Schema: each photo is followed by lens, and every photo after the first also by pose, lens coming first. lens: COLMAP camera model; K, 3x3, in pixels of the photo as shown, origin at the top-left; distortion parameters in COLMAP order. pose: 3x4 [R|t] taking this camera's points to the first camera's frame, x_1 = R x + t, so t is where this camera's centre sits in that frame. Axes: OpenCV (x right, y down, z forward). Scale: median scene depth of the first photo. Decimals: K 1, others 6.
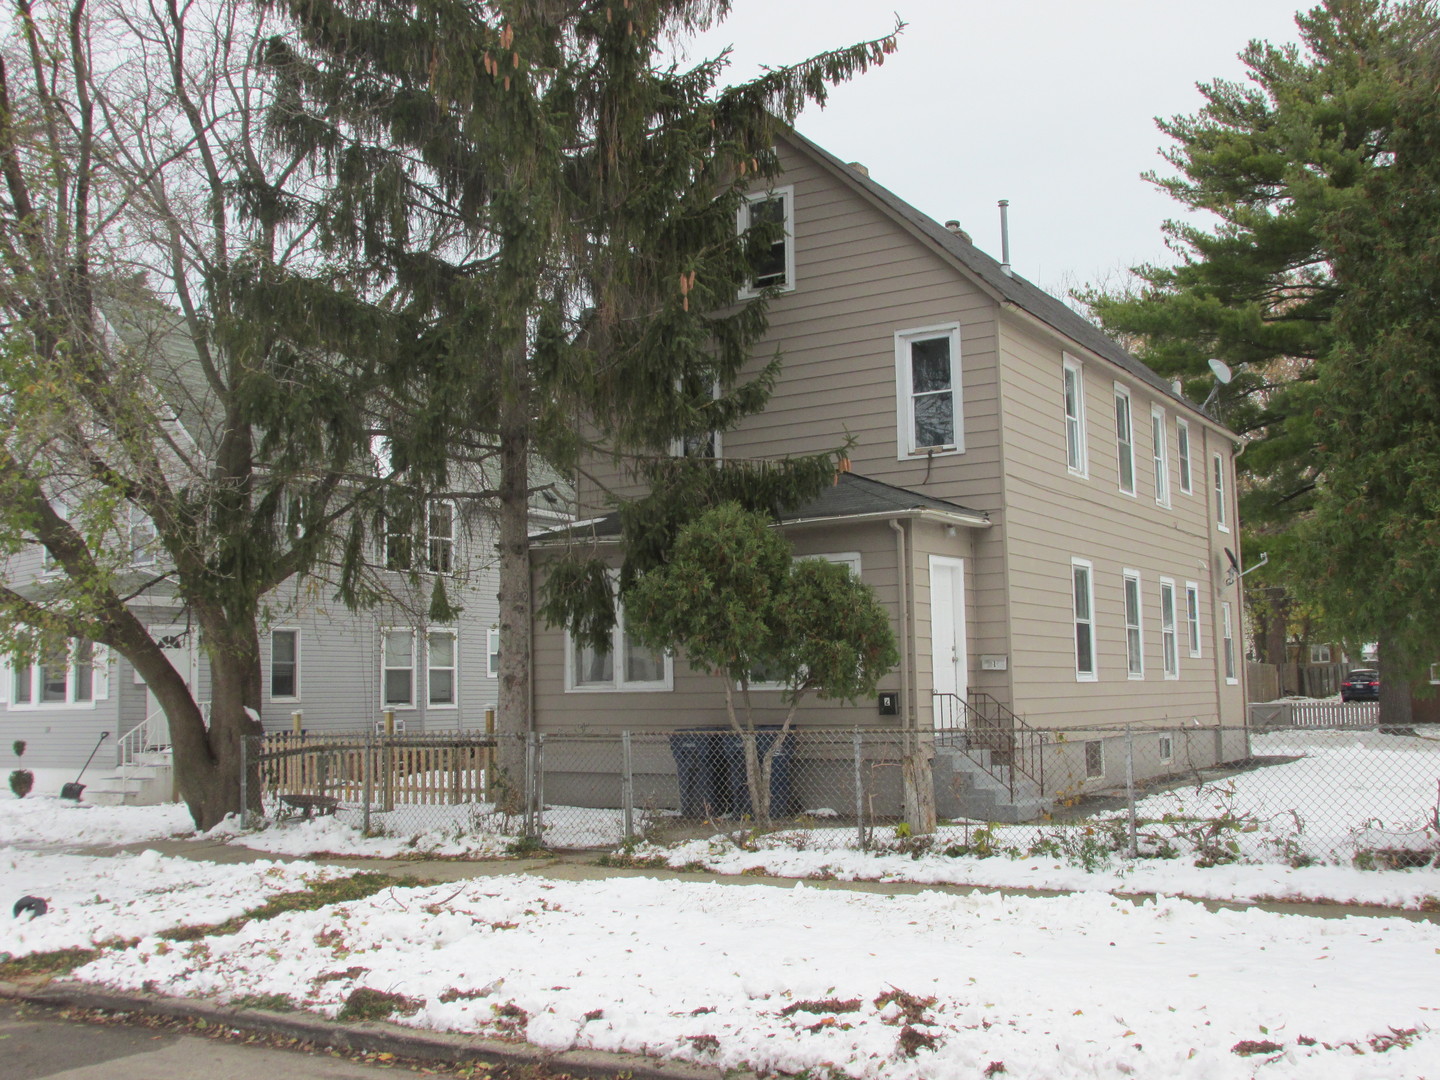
lens RADIAL K [[1490.5, 0, 720.0], [0, 1490.5, 545.5], [0, 0, 1]] dist [-0.013950, 0.000000]
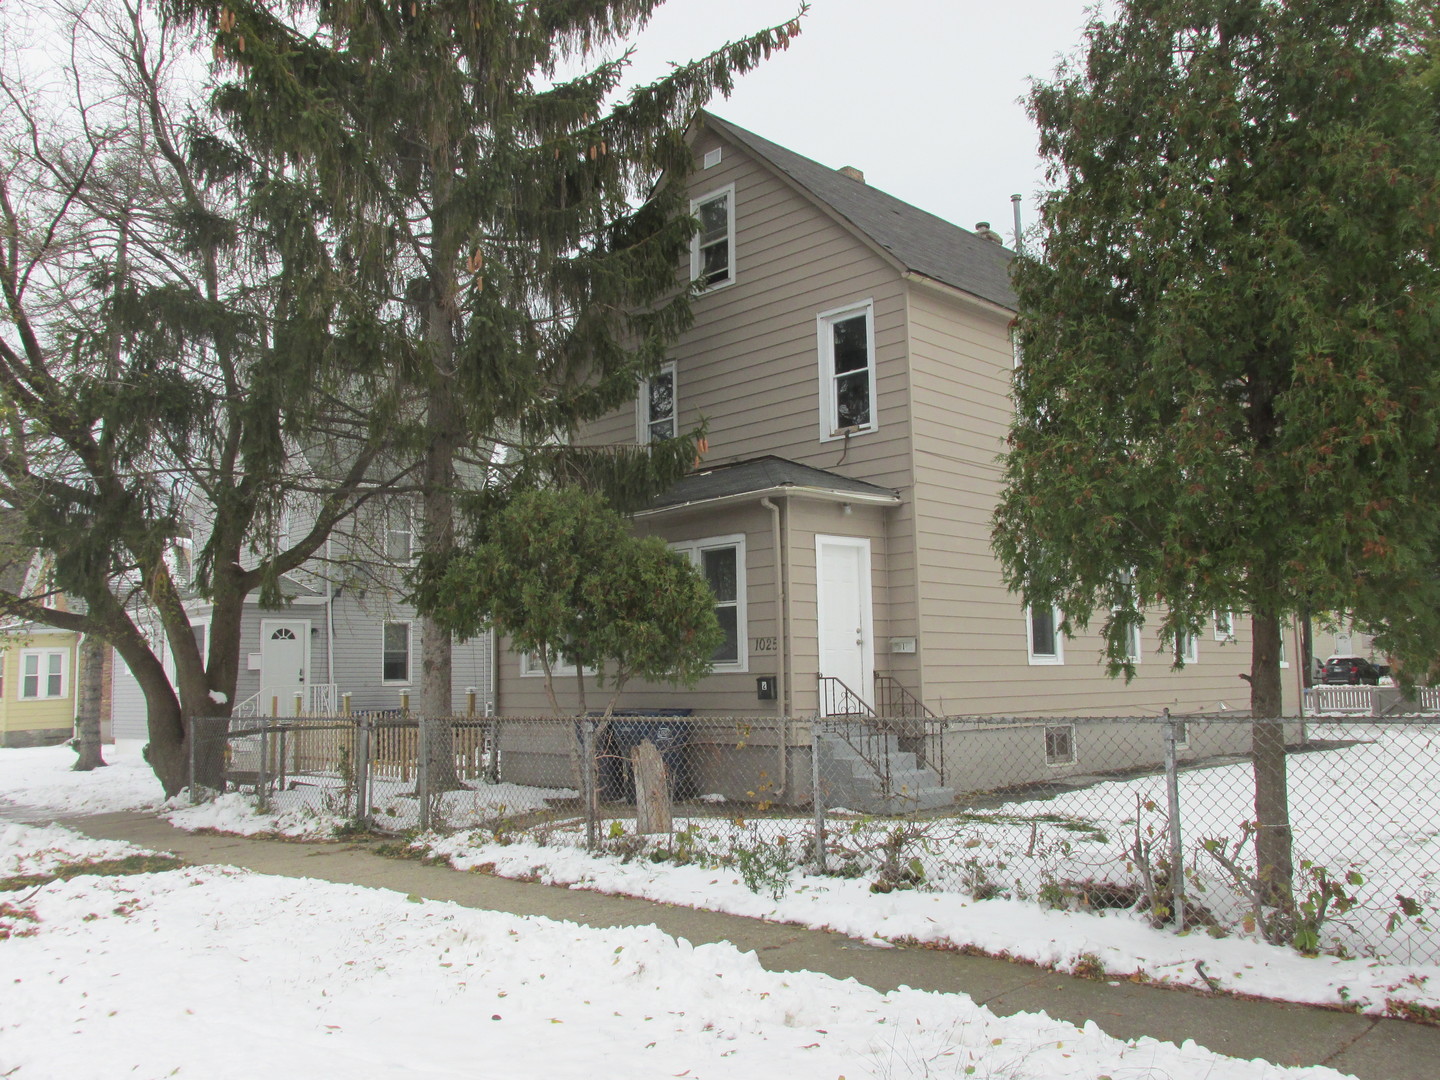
lens RADIAL K [[1201.4, 0, 719.4], [0, 1201.4, 533.8], [0, 0, 1]] dist [-0.005079, 0.003538]
pose [[0.971805, -0.028914, -0.234006, 0.249855], [0.024170, 0.999441, -0.023118, 0.021532], [0.234543, 0.016811, 0.971960, 0.213785]]
